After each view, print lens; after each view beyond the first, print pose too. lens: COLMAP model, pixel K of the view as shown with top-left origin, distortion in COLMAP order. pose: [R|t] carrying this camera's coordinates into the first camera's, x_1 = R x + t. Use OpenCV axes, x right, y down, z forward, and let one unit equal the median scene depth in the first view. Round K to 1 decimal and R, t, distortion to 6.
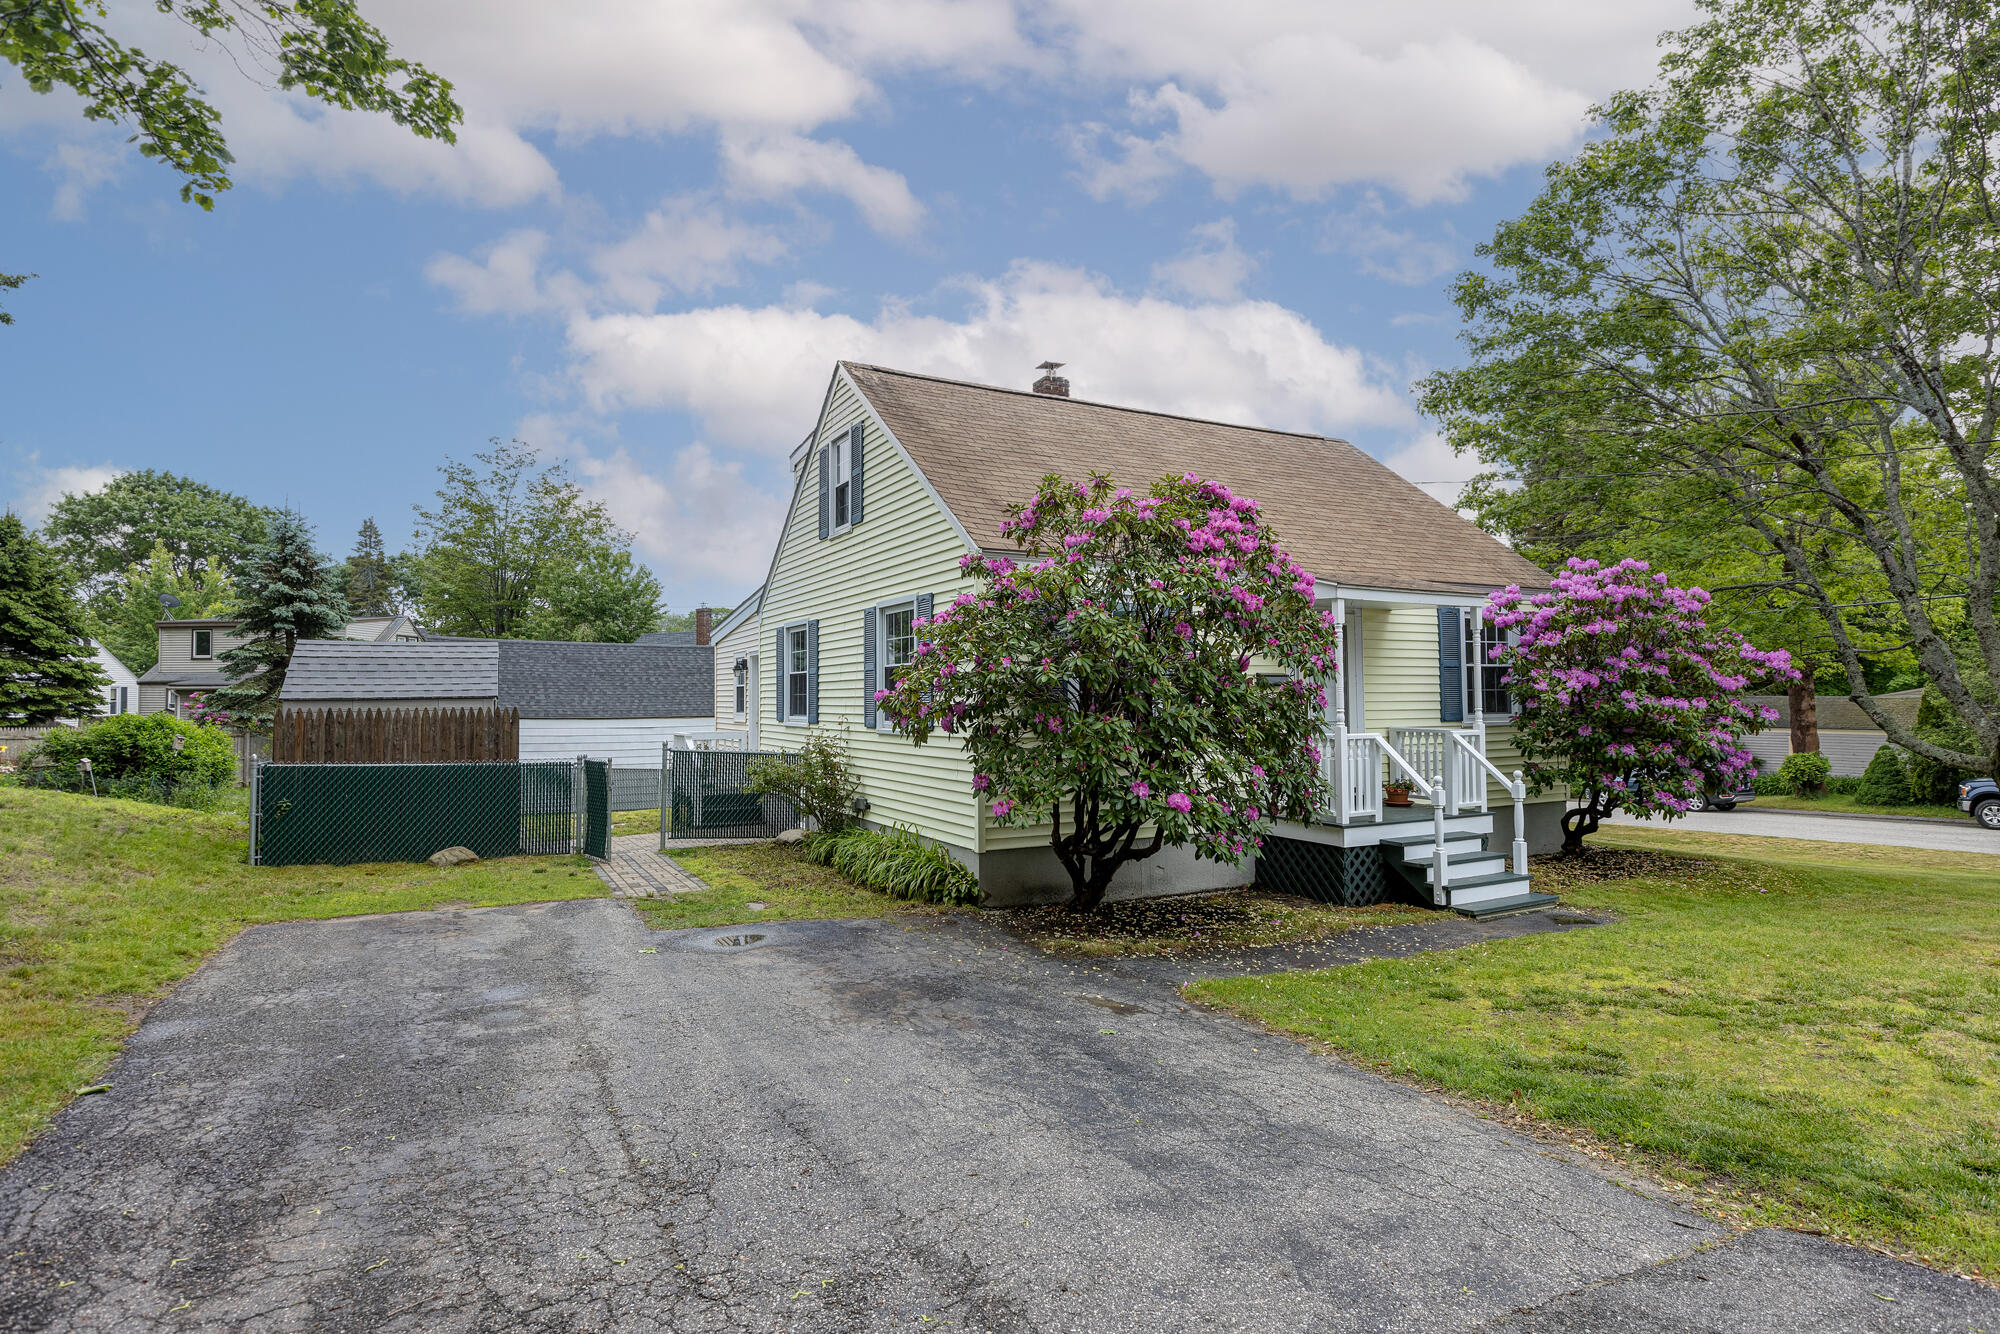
lens RADIAL K [[1036.8, 0, 1000.0], [0, 1036.8, 667.0], [0, 0, 1]] dist [-0.002803, -0.000346]
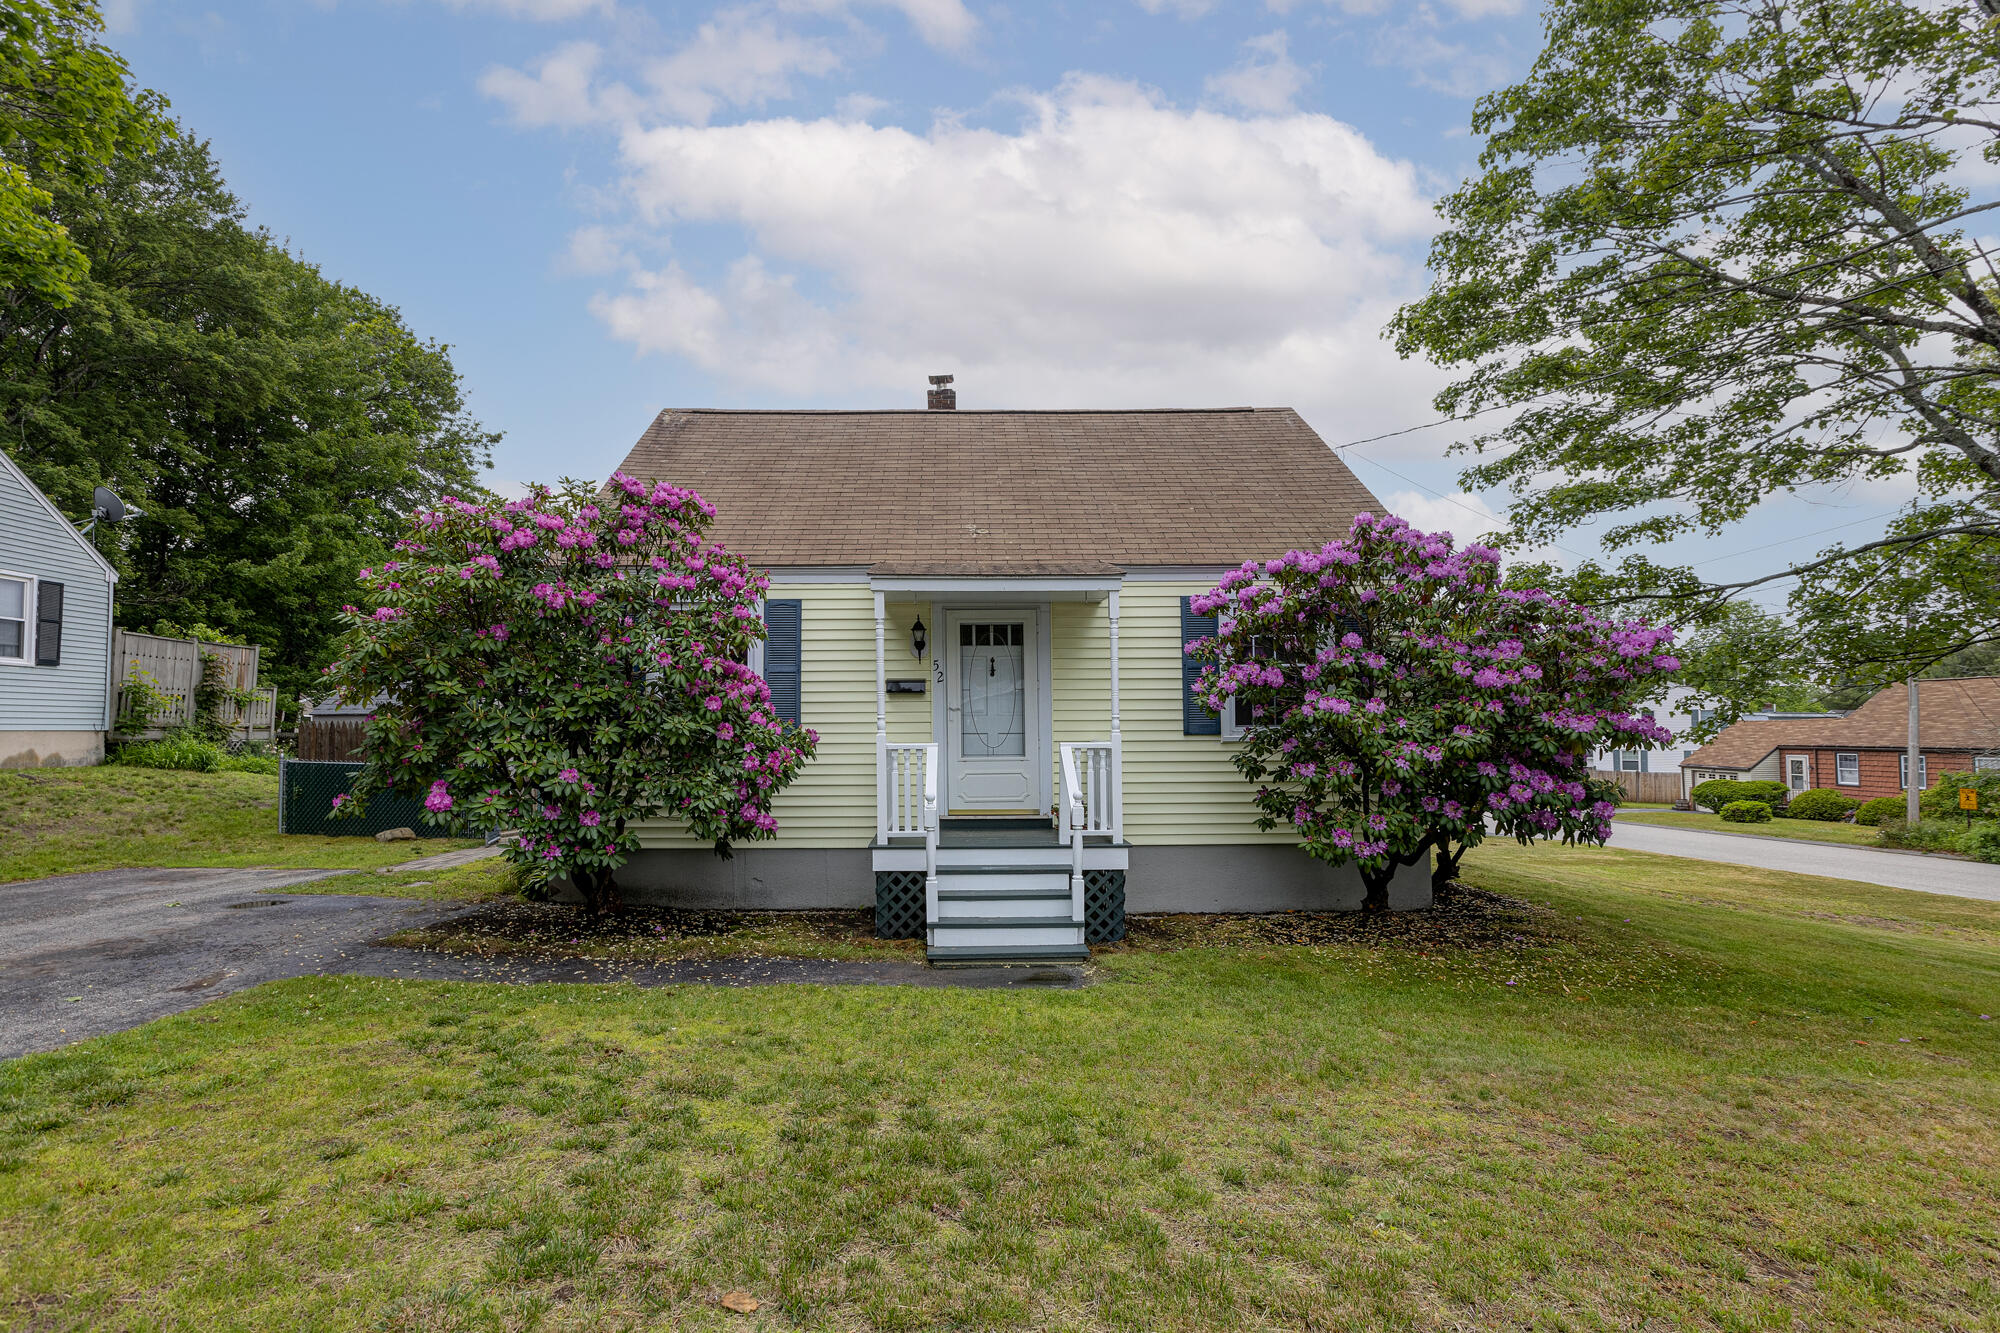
lens RADIAL K [[956.5, 0, 999.2], [0, 956.5, 708.6], [0, 0, 1]] dist [-0.000780, -0.000128]
pose [[0.888329, -0.009825, -0.459102, 0.656779], [0.013926, 0.999888, 0.005548, 0.026345], [0.458996, -0.011322, 0.888366, 0.263161]]
